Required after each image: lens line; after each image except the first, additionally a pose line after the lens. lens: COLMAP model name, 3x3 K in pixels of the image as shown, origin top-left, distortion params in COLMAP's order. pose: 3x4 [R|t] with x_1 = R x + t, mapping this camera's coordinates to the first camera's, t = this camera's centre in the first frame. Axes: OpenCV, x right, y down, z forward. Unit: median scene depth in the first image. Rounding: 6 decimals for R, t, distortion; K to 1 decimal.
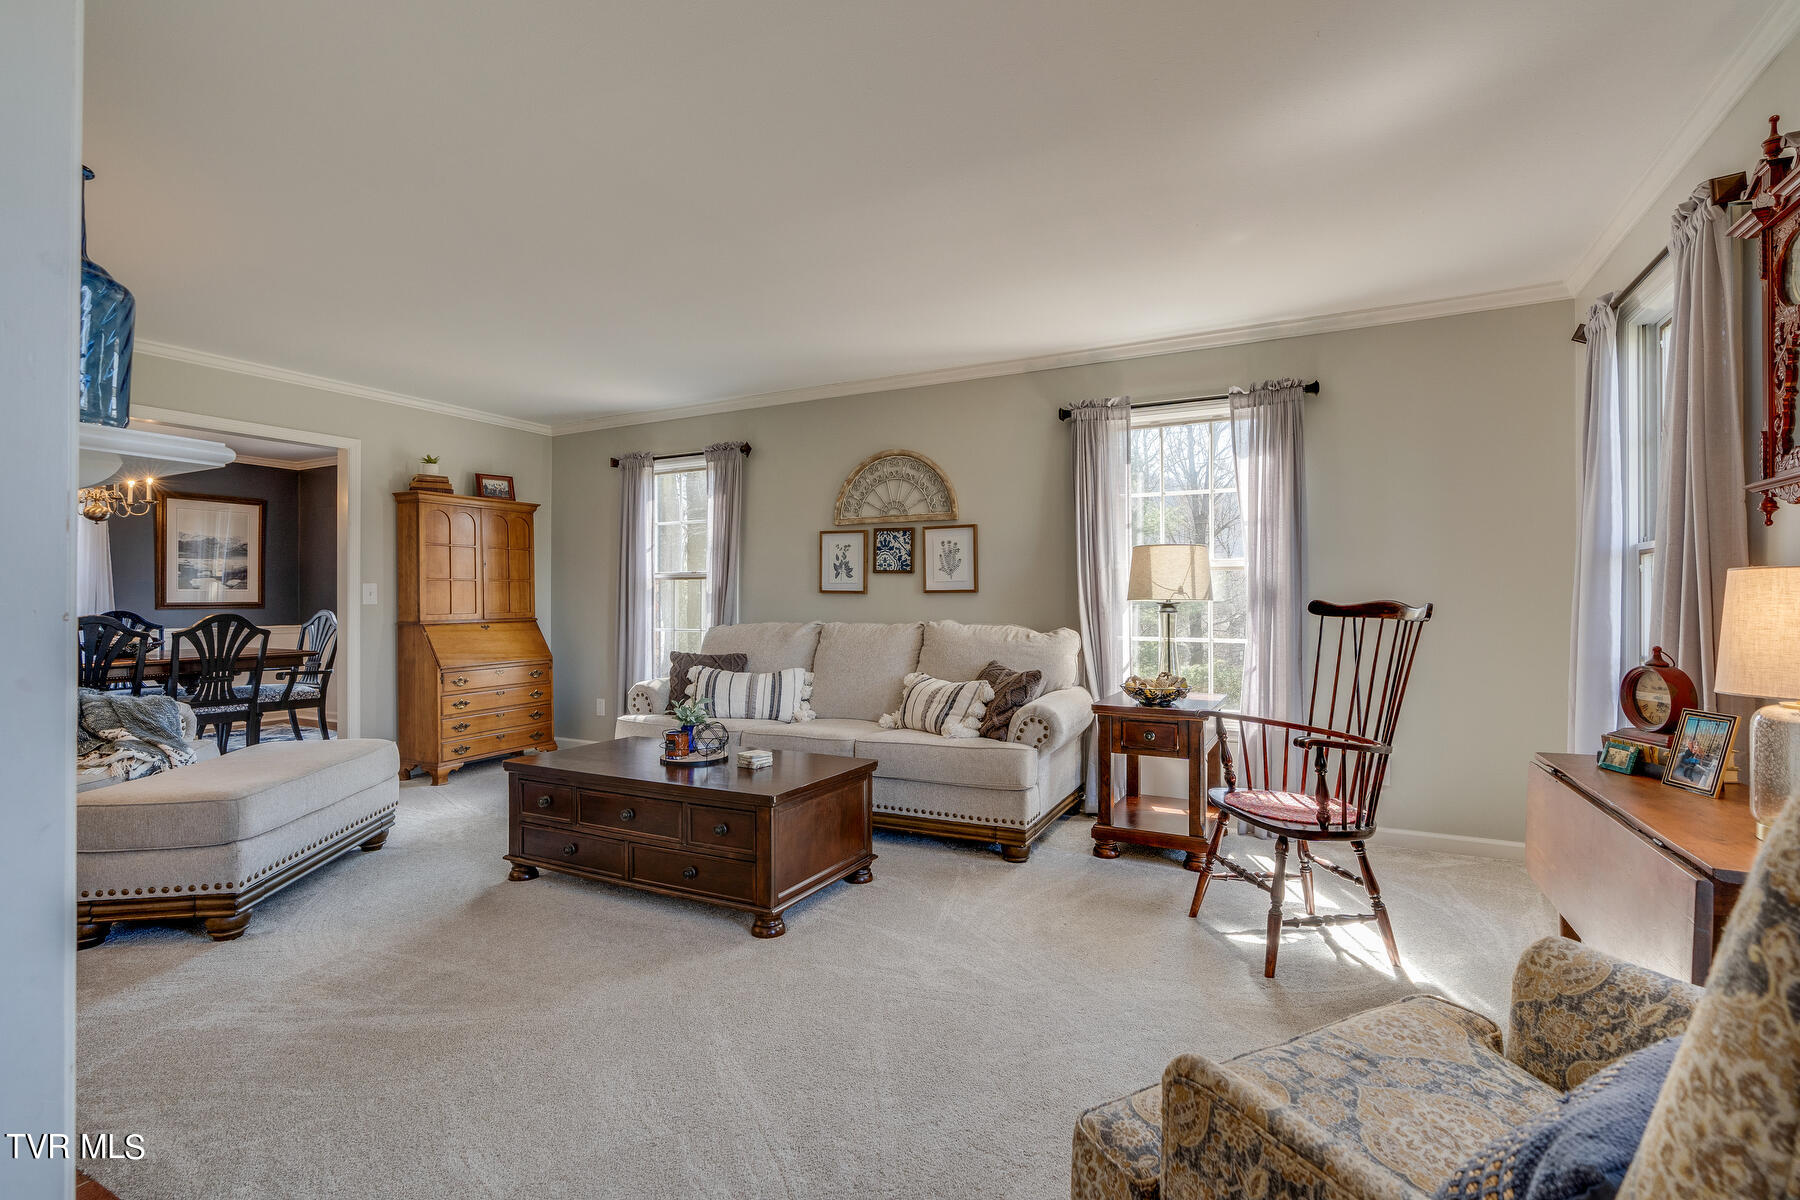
lens RADIAL K [[820.1, 0, 890.5], [0, 820.1, 600.1], [0, 0, 1]] dist [-0.004150, 0.002537]
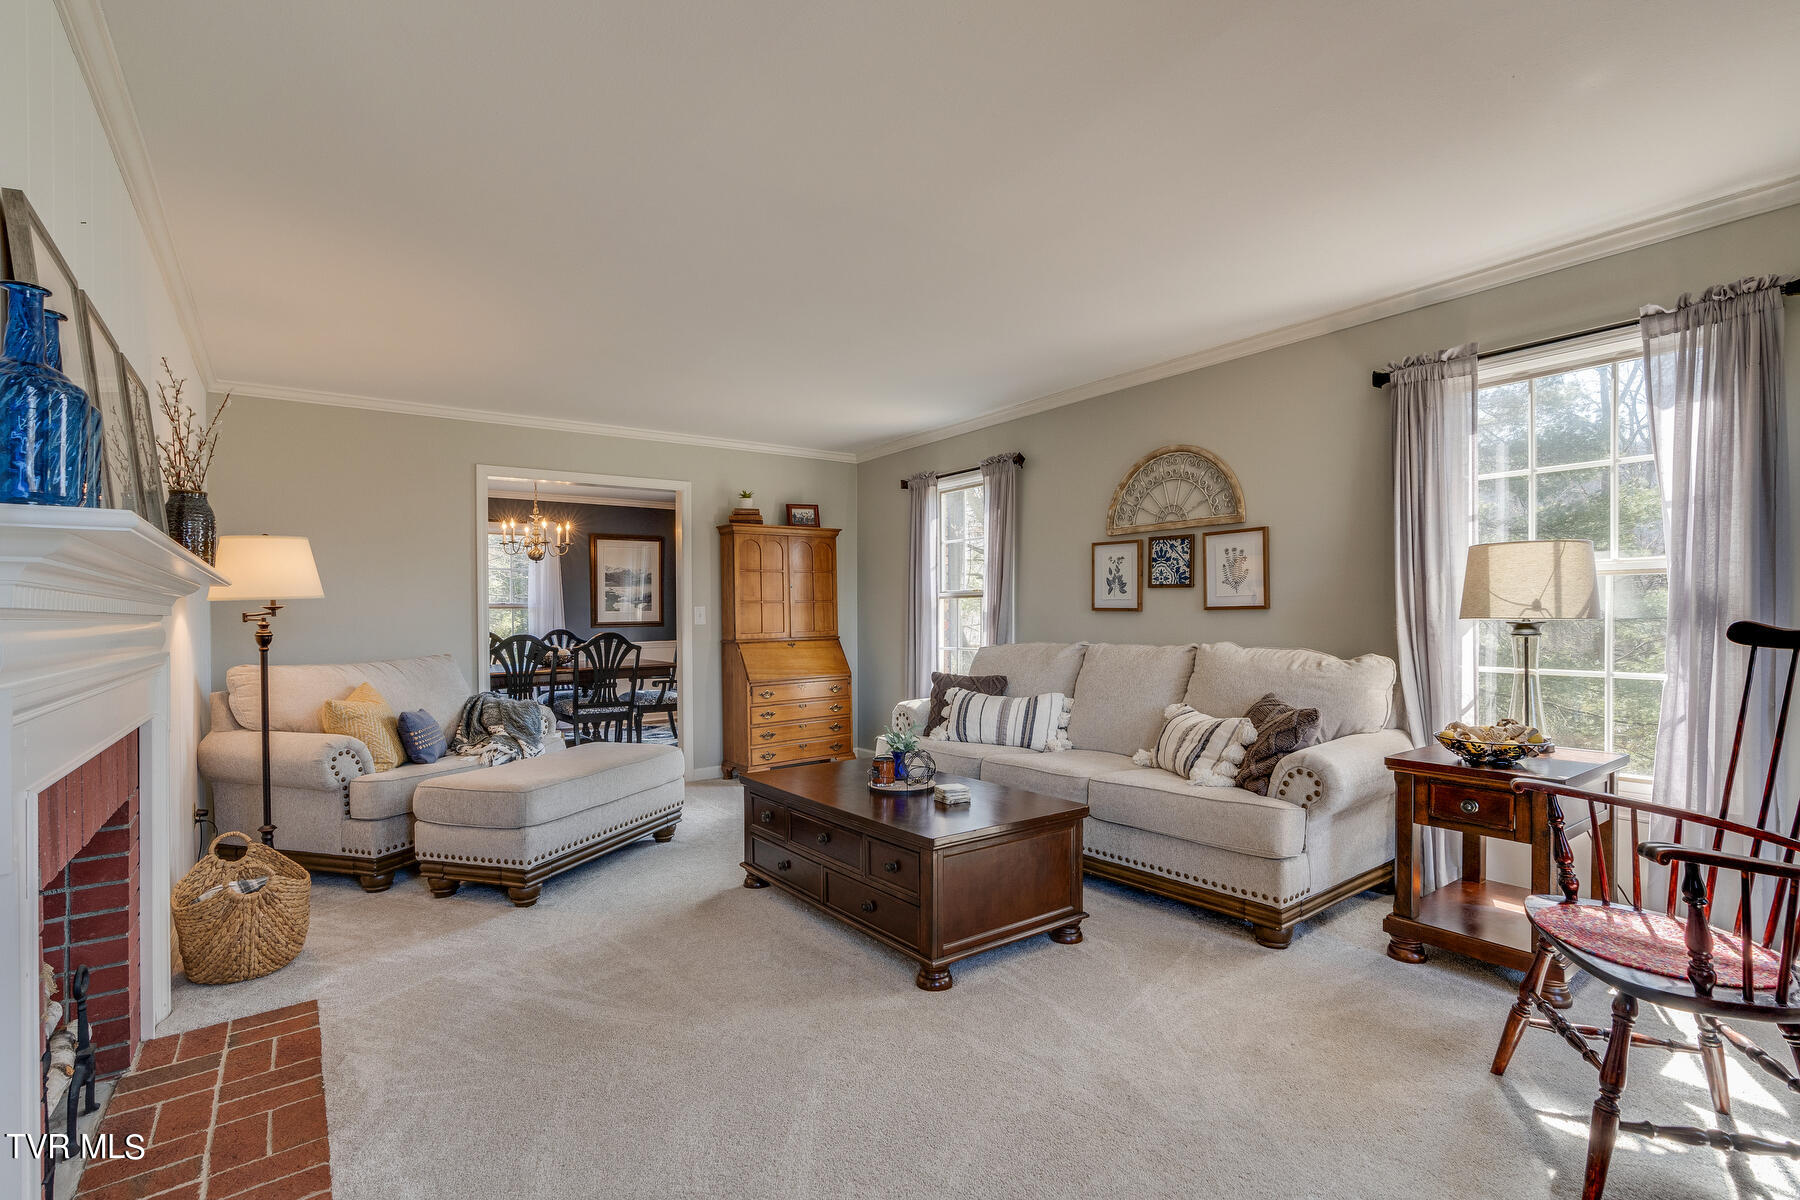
lens RADIAL K [[820.1, 0, 896.9], [0, 820.1, 627.6], [0, 0, 1]] dist [-0.004150, 0.002537]
pose [[0.900919, -0.001668, -0.433985, 0.155578], [0.009734, 0.999819, 0.016364, -0.009462], [0.433879, -0.018967, 0.900771, 0.111577]]
